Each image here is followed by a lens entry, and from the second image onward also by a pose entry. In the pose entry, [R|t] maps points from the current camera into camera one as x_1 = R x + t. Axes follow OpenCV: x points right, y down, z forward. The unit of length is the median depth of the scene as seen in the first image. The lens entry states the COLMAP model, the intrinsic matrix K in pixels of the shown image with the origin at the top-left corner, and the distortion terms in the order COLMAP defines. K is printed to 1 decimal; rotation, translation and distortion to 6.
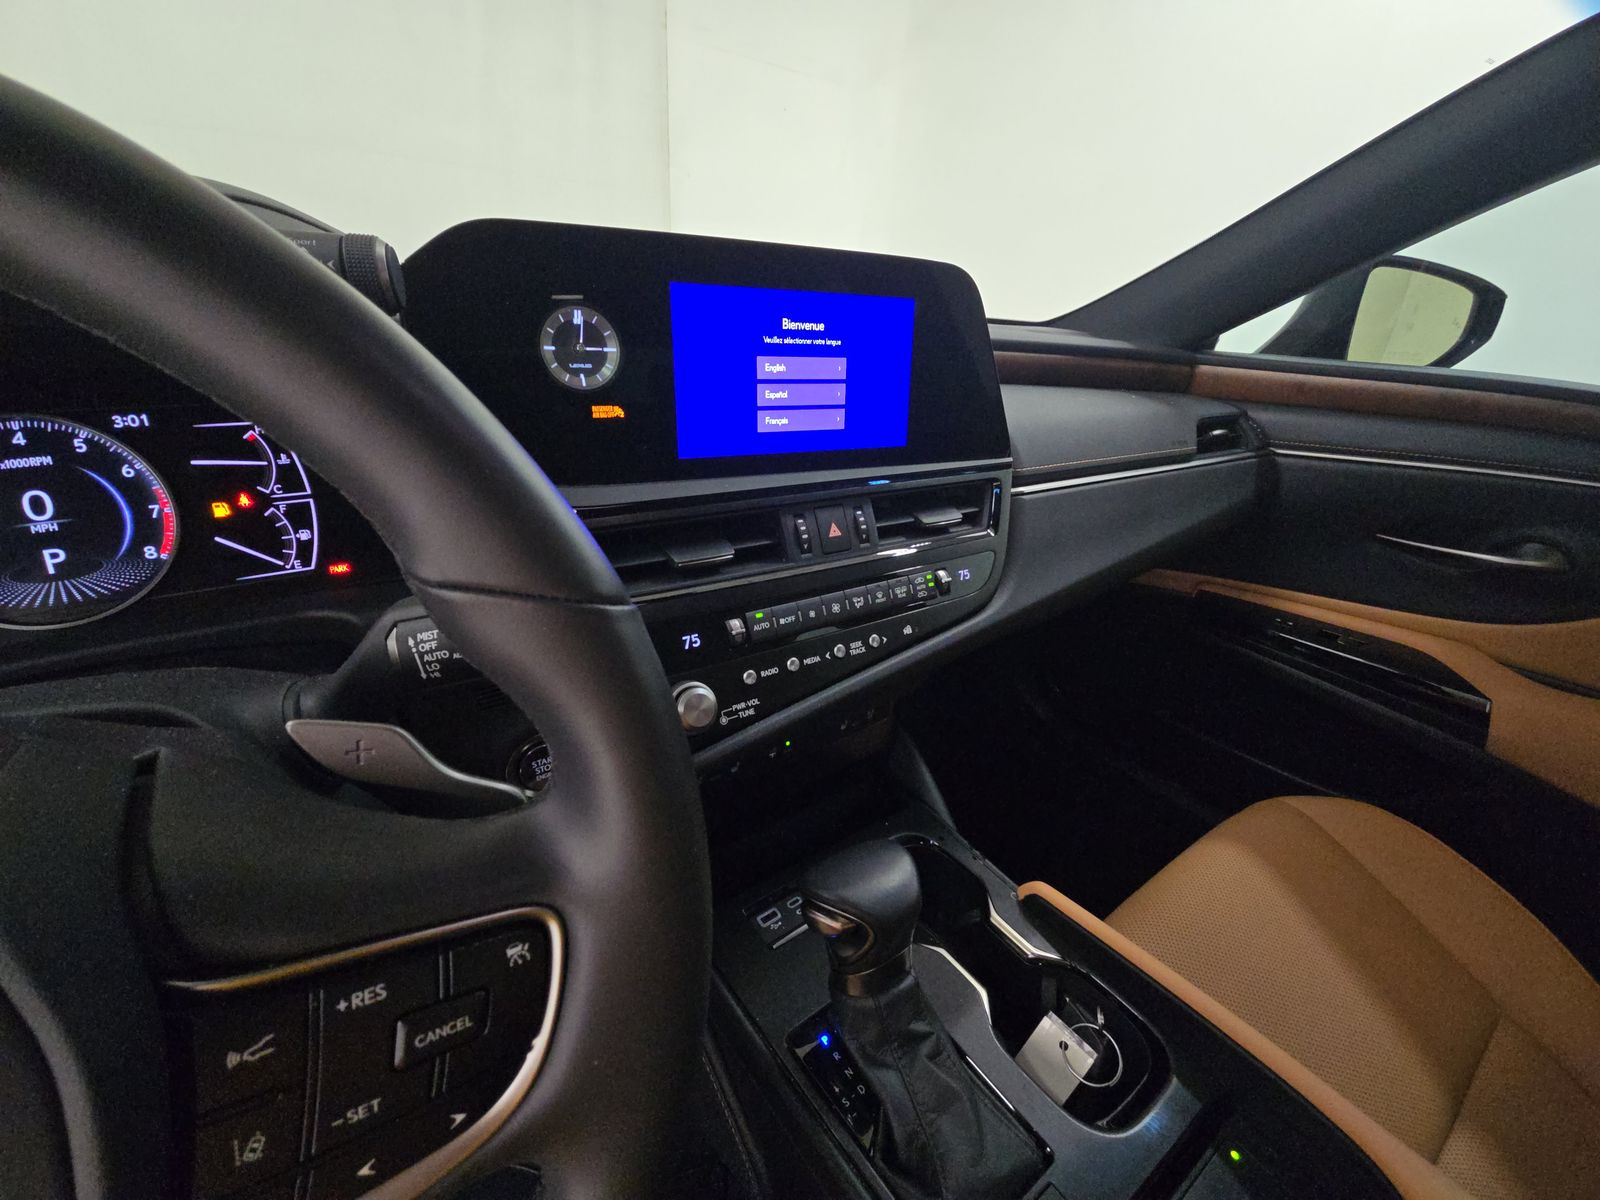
lens RADIAL K [[646.0, 0, 785.9], [0, 646.0, 603.9], [0, 0, 1]] dist [0.002461, -0.004263]
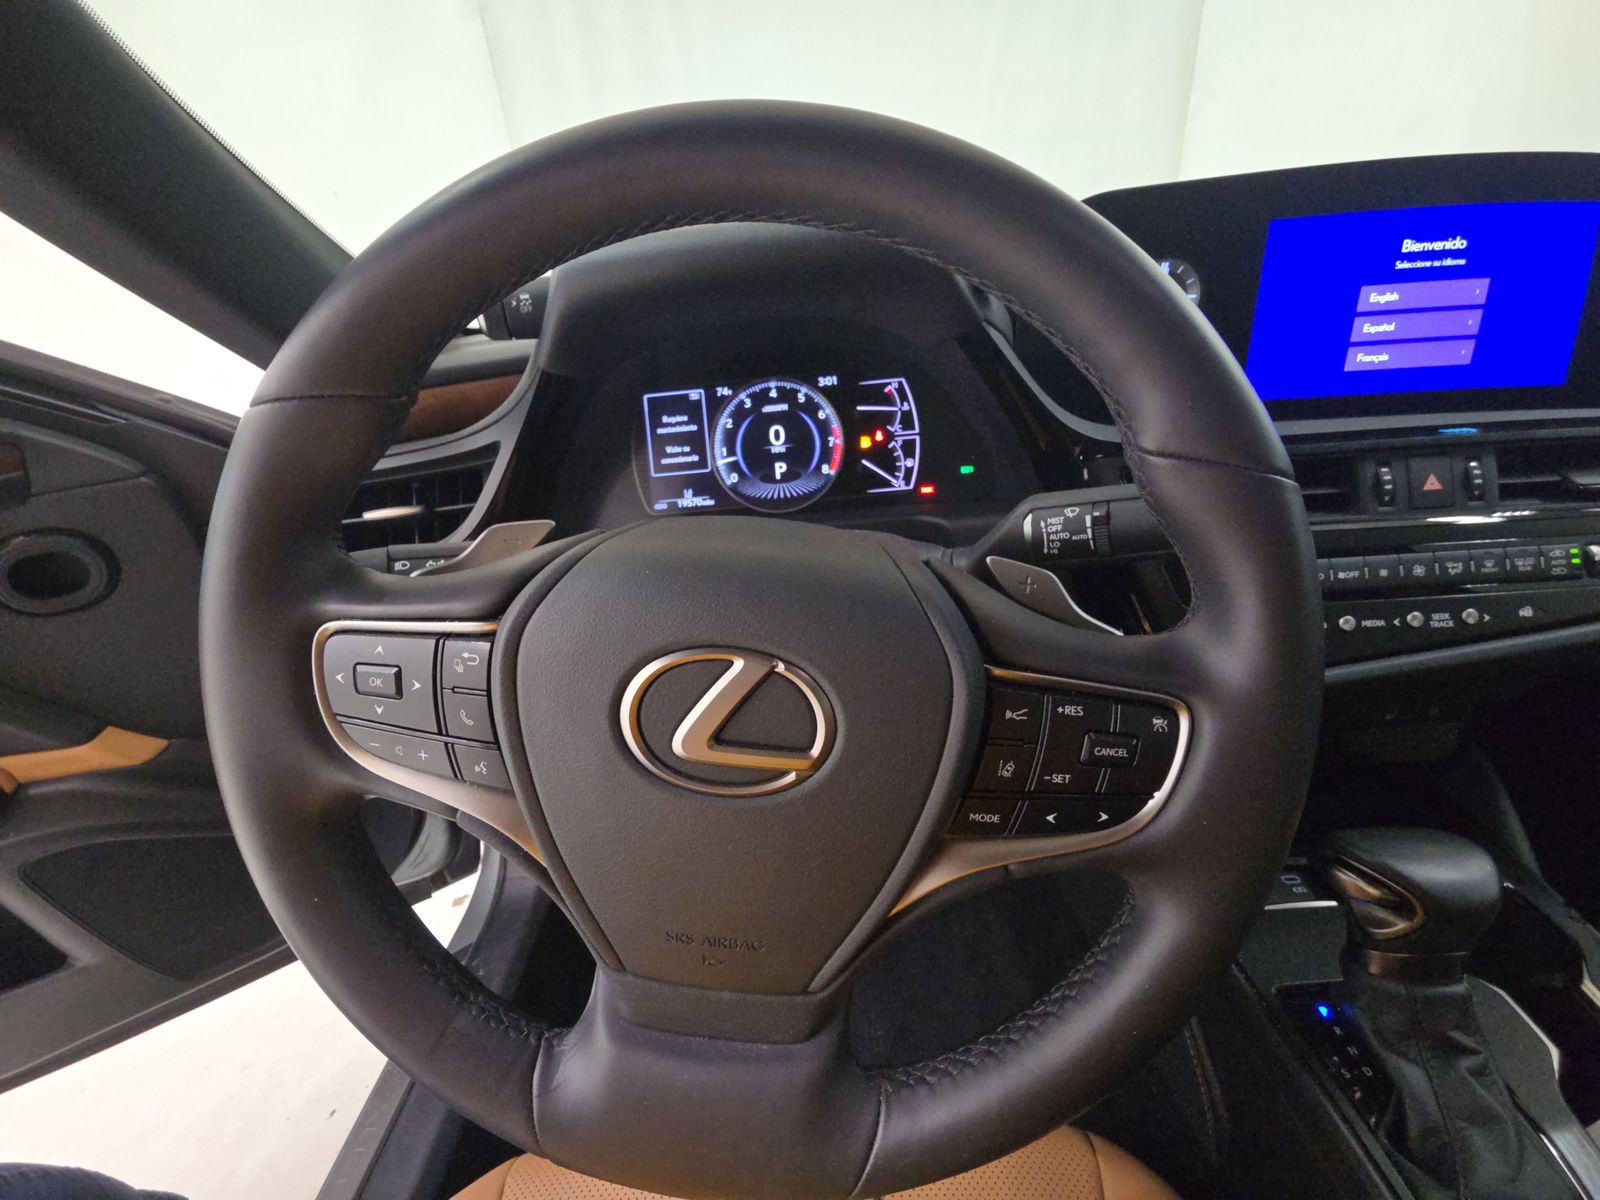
lens RADIAL K [[646.0, 0, 797.3], [0, 646.0, 599.7], [0, 0, 1]] dist [0.002461, -0.004263]
pose [[0.805409, 0.148039, -0.573934, -0.095865], [-0.128774, 0.988882, 0.074359, 0.091494], [0.578562, 0.014018, 0.815518, -0.205857]]
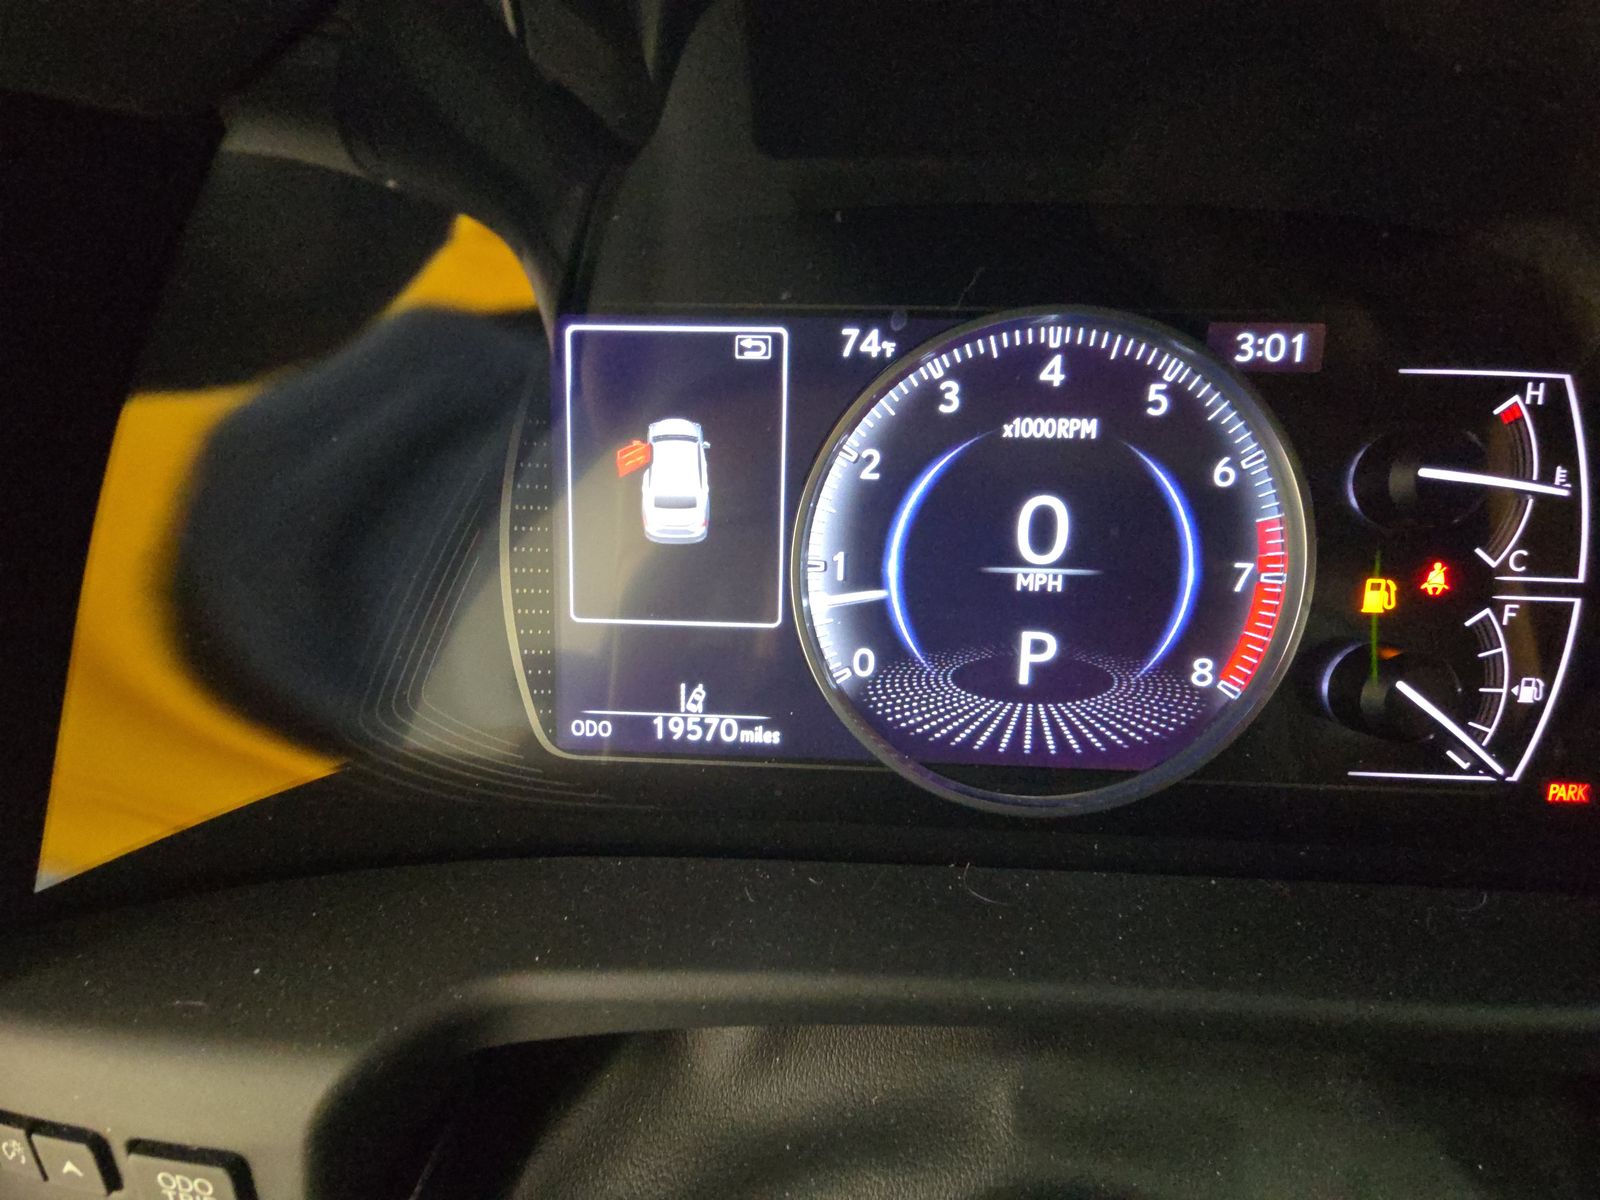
lens RADIAL K [[646.0, 0, 796.8], [0, 646.0, 606.0], [0, 0, 1]] dist [0.002461, -0.004263]
pose [[0.791652, 0.248235, -0.558271, -0.748762], [-0.238570, 0.966797, 0.091583, -0.074503], [0.562469, 0.060685, 0.824589, 0.396069]]
